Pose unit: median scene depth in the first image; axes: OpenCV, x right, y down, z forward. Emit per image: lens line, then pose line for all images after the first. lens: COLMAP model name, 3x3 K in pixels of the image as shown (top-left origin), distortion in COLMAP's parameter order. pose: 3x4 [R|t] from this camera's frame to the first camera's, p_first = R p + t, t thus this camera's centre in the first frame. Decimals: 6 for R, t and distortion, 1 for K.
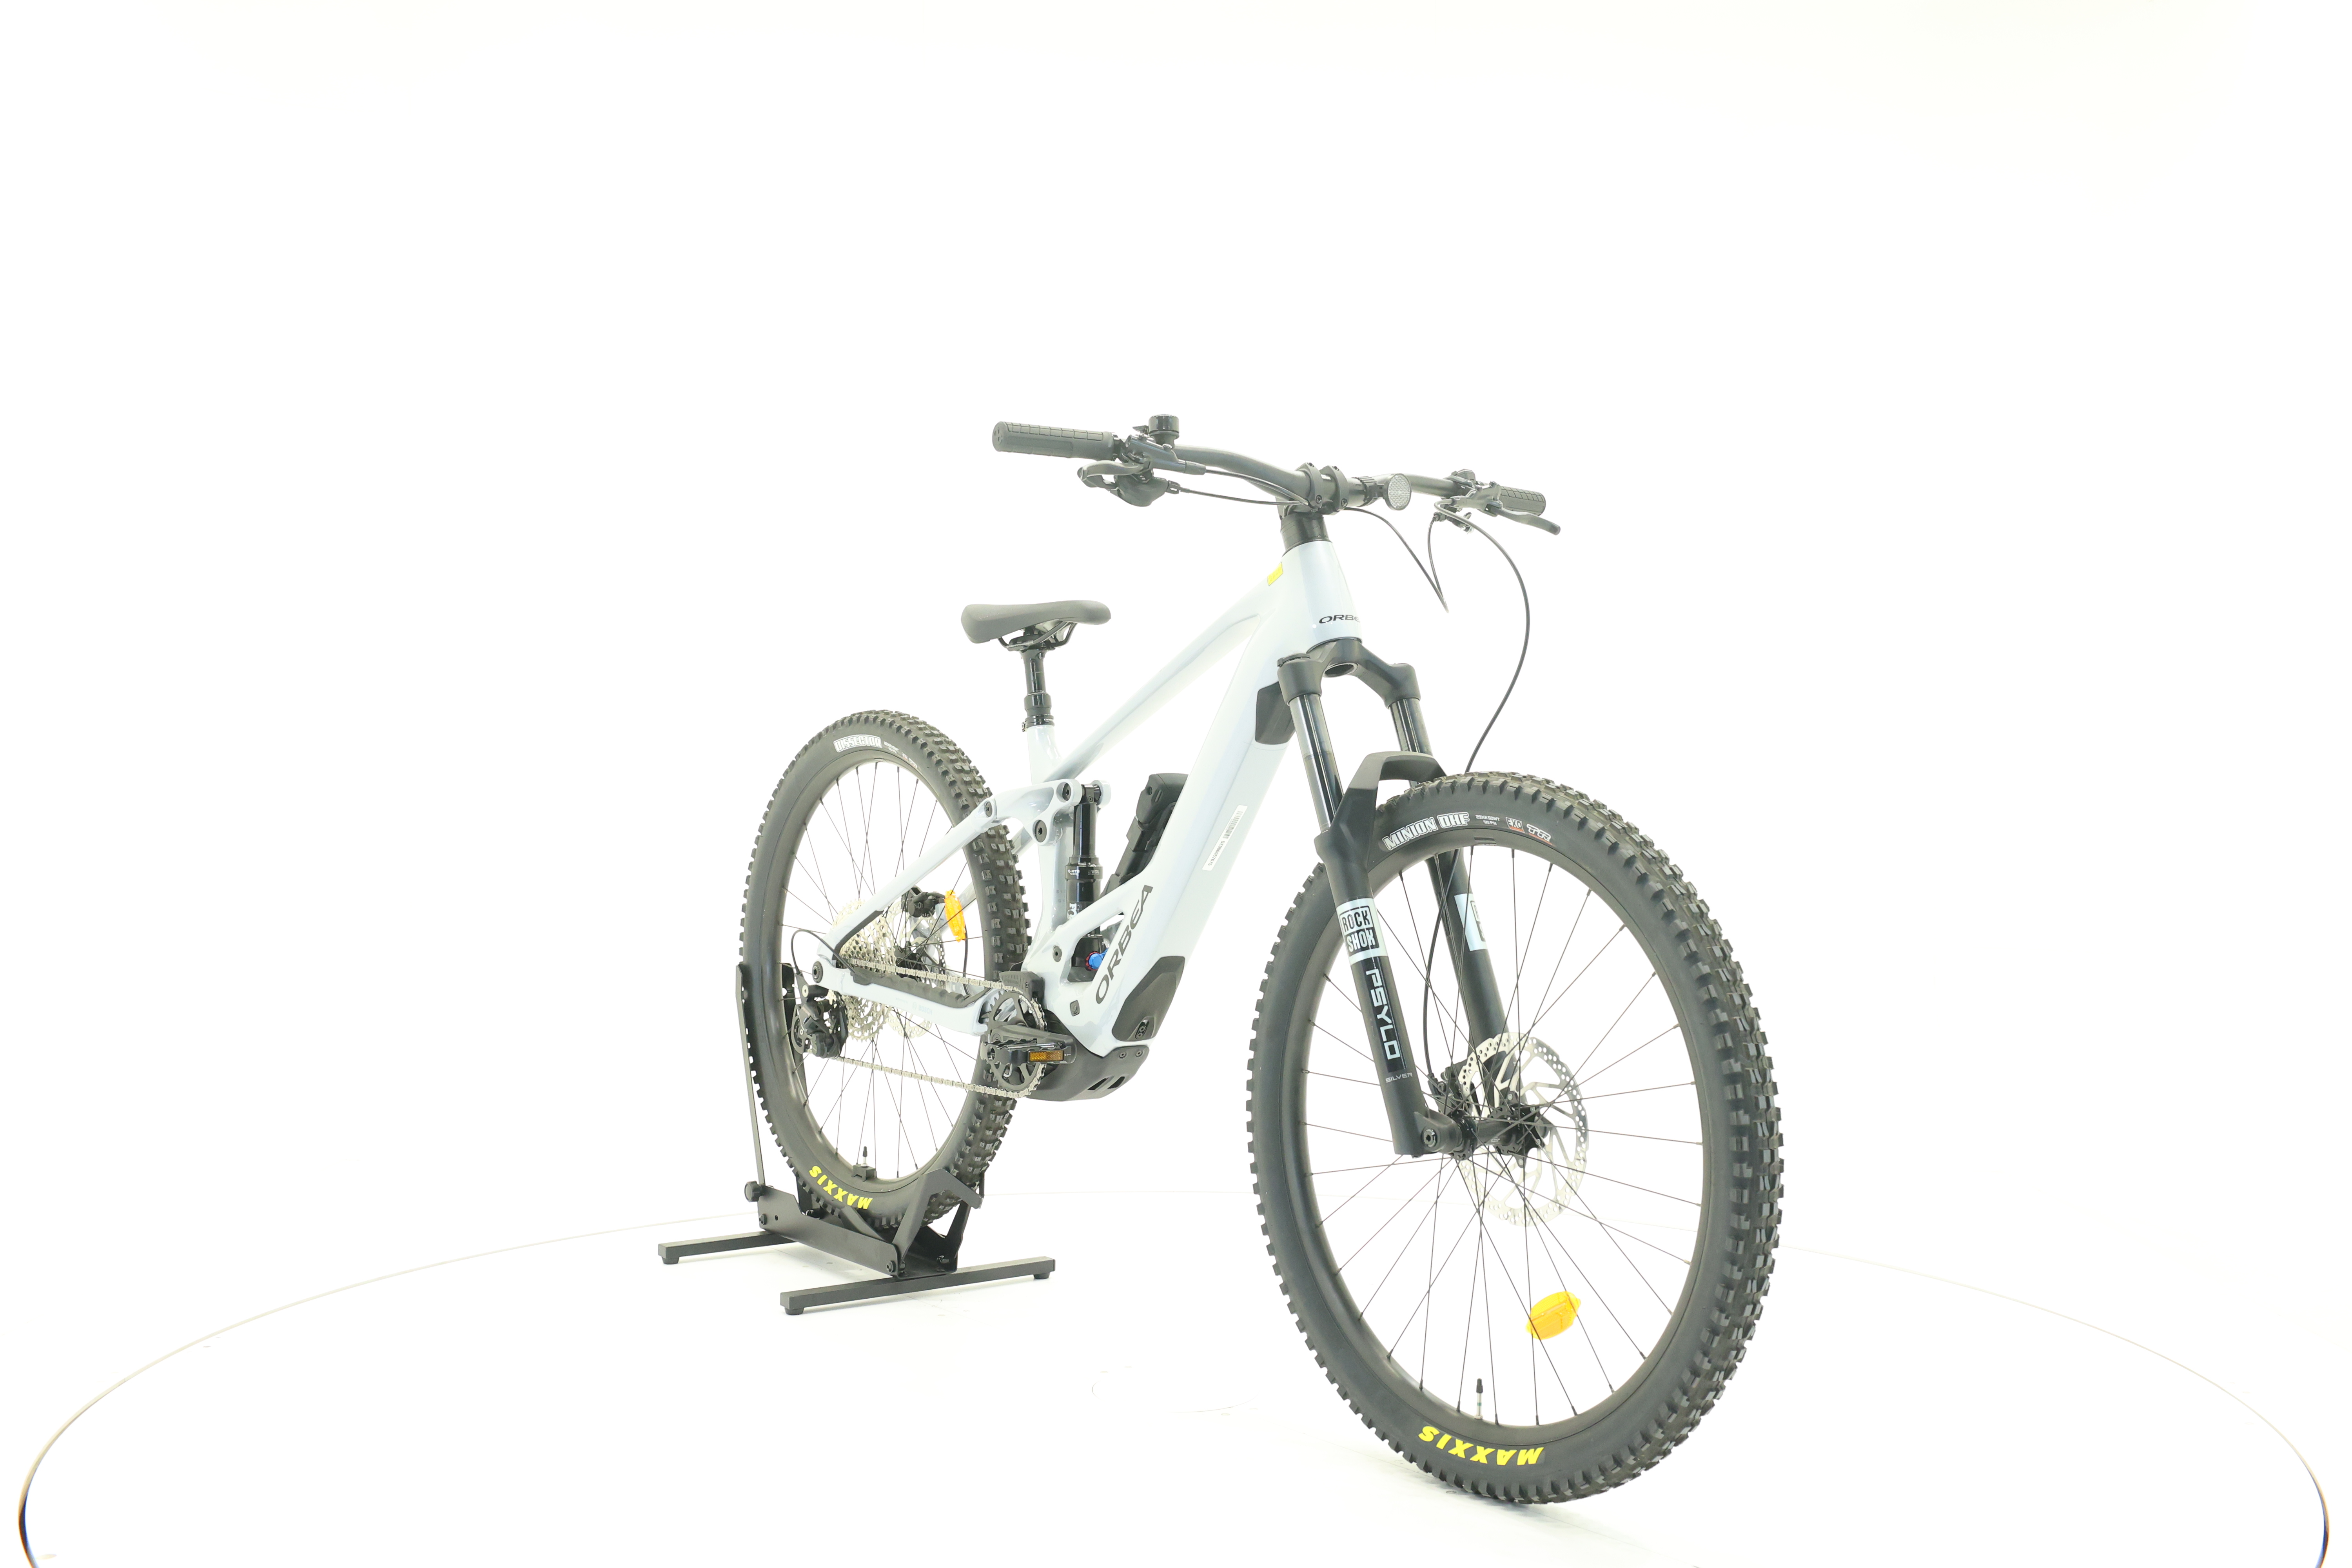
lens RADIAL K [[2491.1, 0, 1172.7], [0, 2491.1, 736.4], [0, 0, 1]] dist [-0.017681, 0.032569]
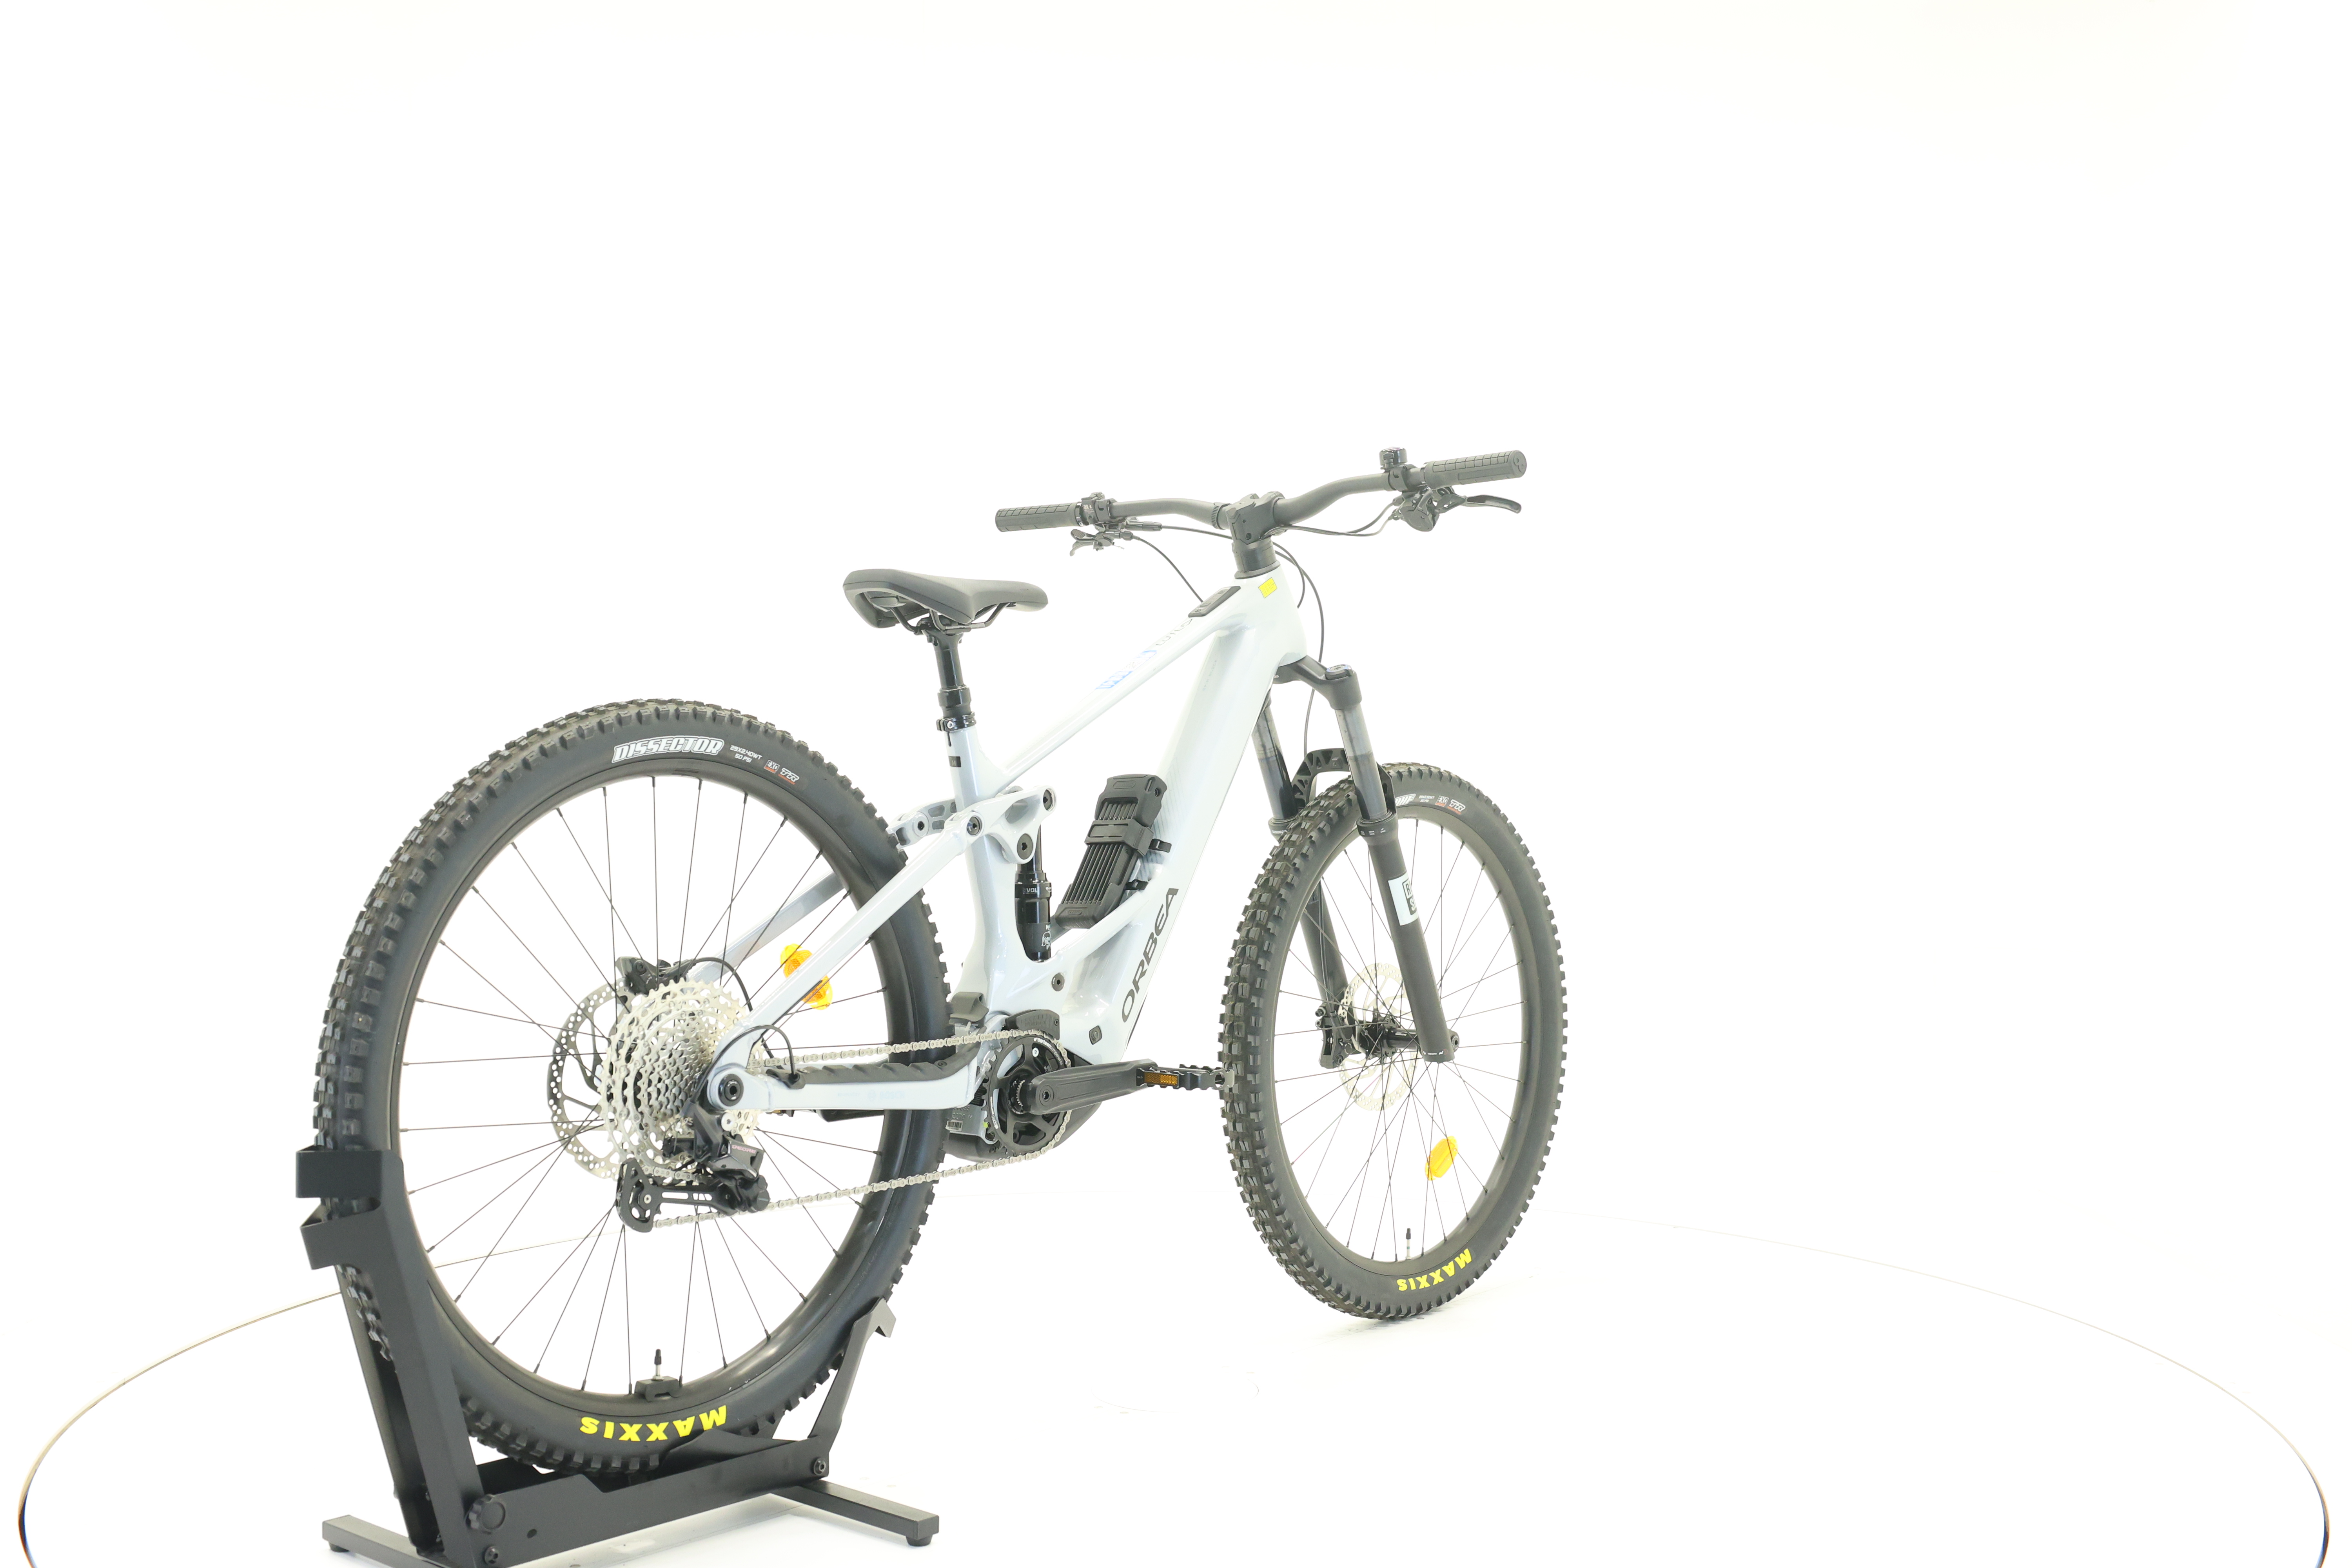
lens RADIAL K [[2491.1, 0, 1172.7], [0, 2491.1, 736.4], [0, 0, 1]] dist [-0.017681, 0.032569]
pose [[-0.216220, -0.005478, 0.976329, -1.004031], [-0.002274, 0.999984, 0.005107, -0.005312], [-0.976342, -0.001116, -0.216229, 1.255665]]
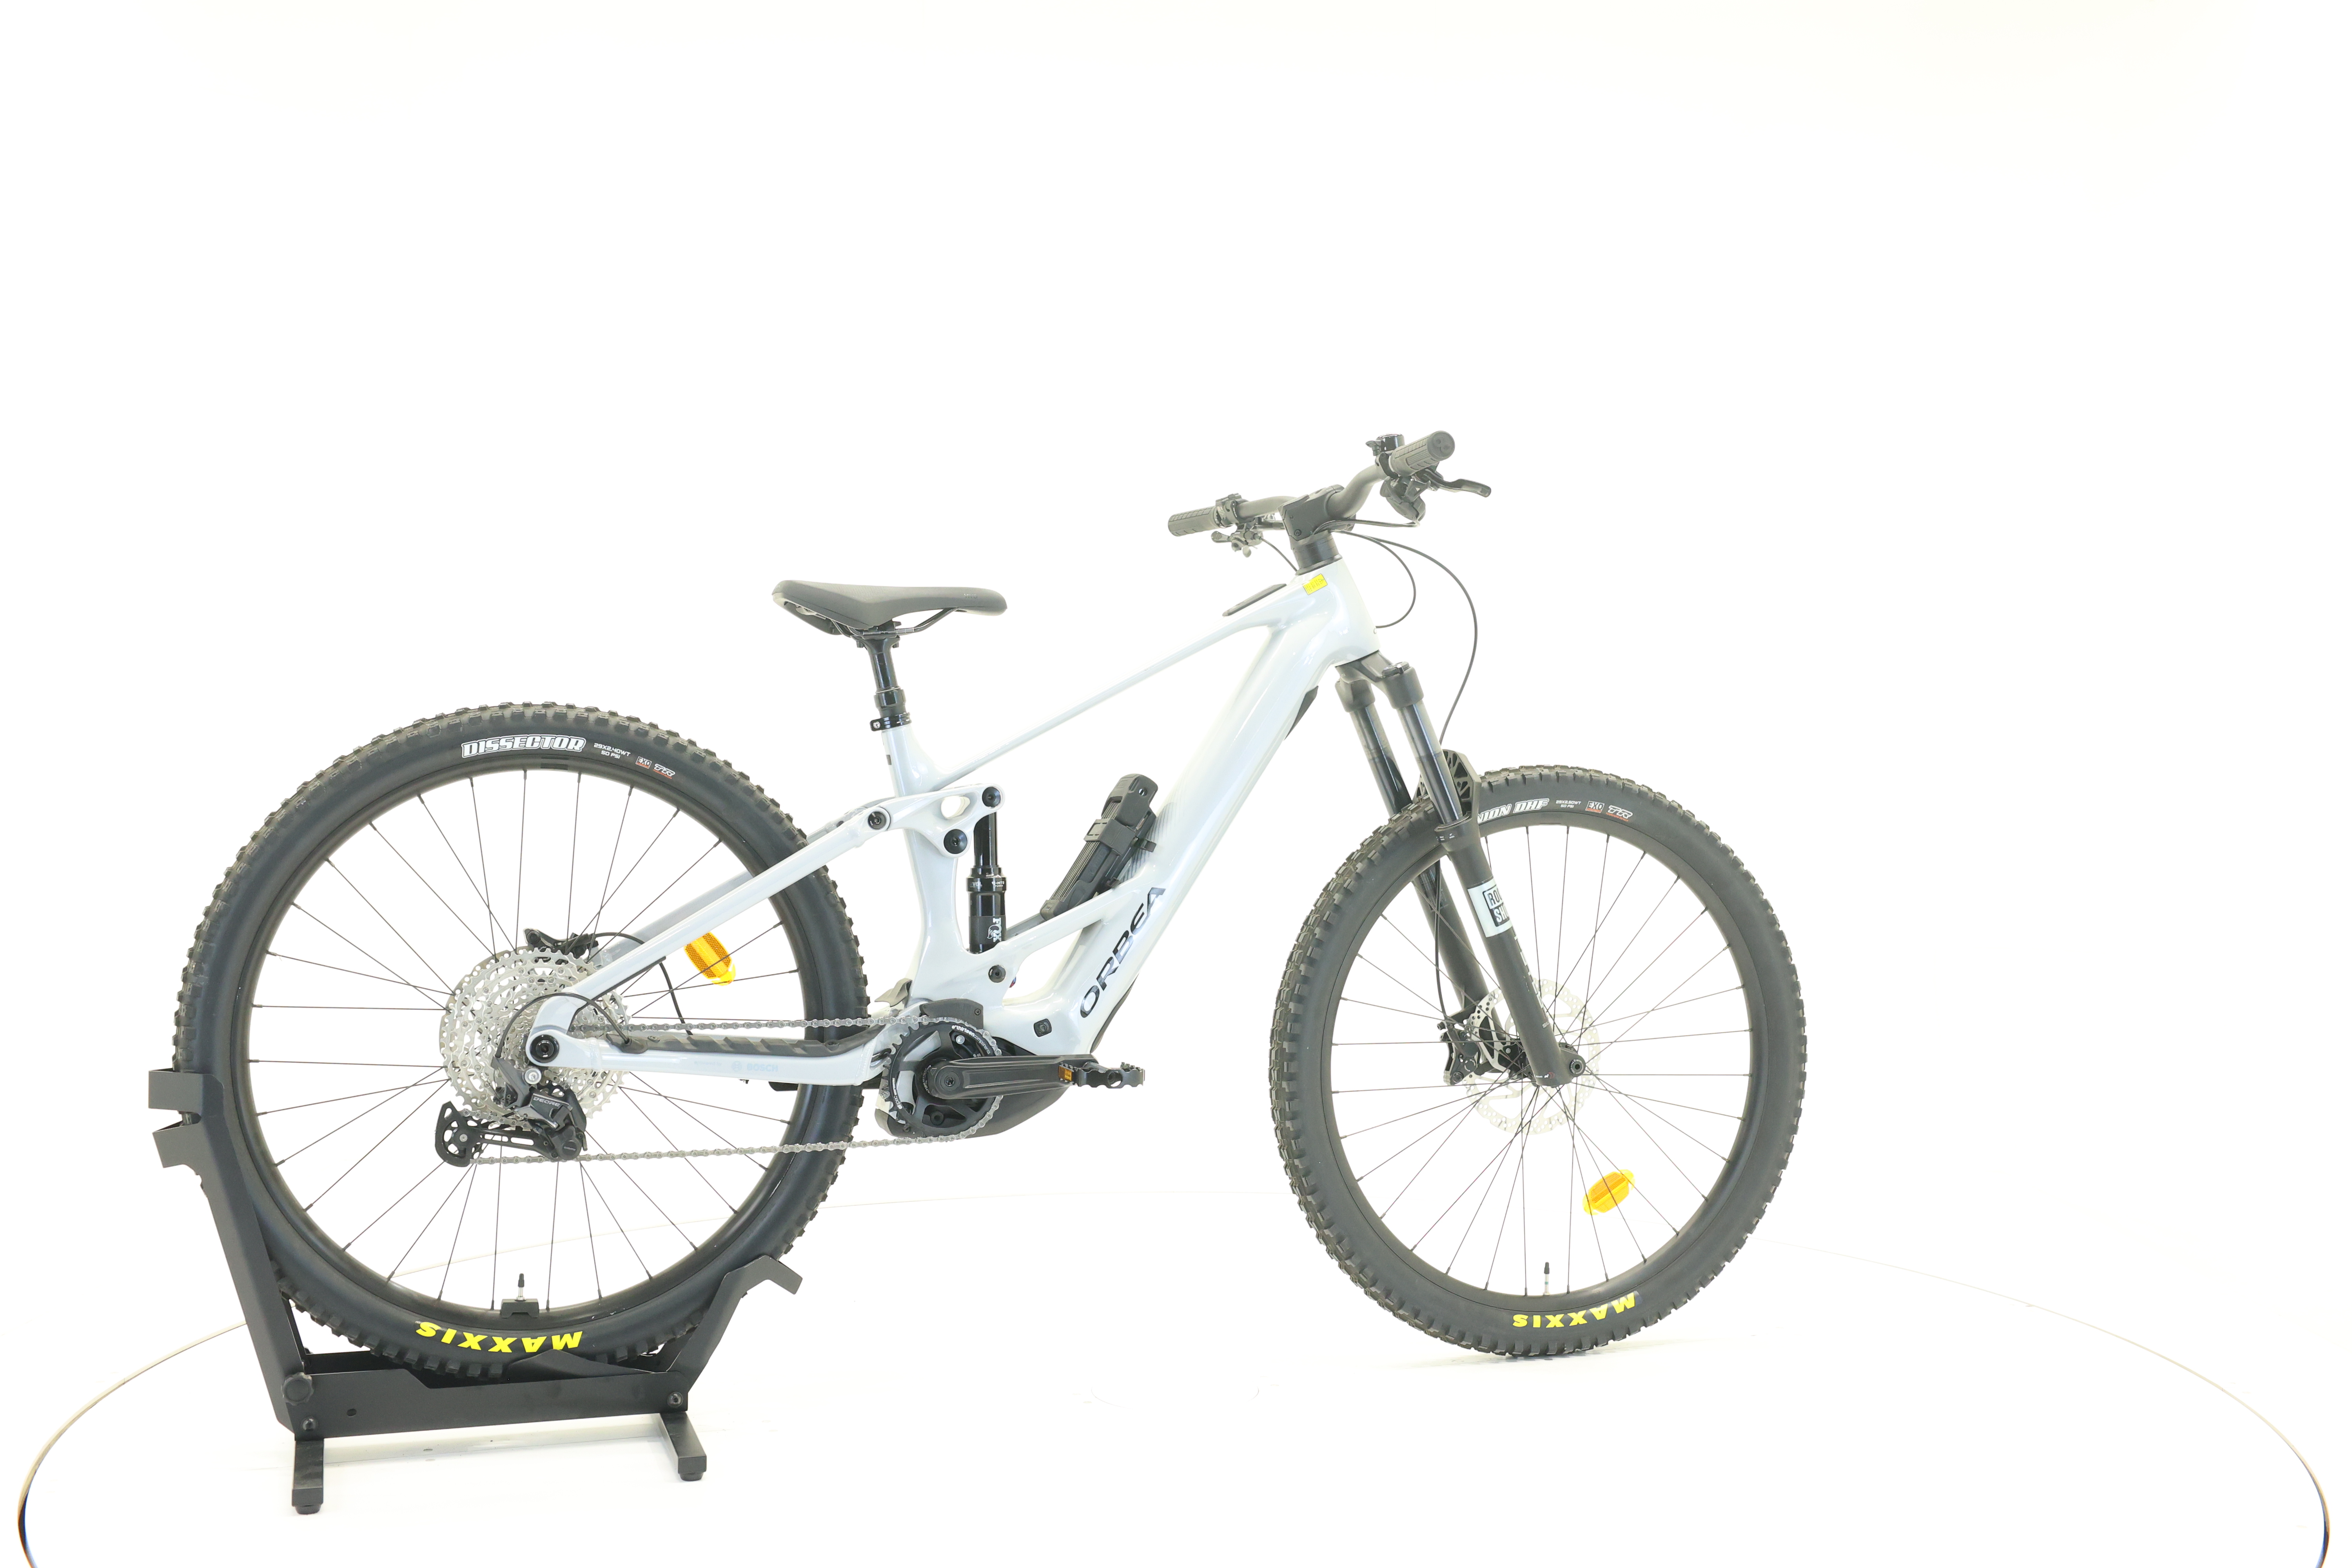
lens RADIAL K [[2491.1, 0, 1172.7], [0, 2491.1, 736.4], [0, 0, 1]] dist [-0.017681, 0.032569]
pose [[0.308383, -0.003511, 0.951256, -0.979014], [-0.000655, 0.999992, 0.003903, -0.004041], [-0.951262, -0.001827, 0.308379, 0.714801]]
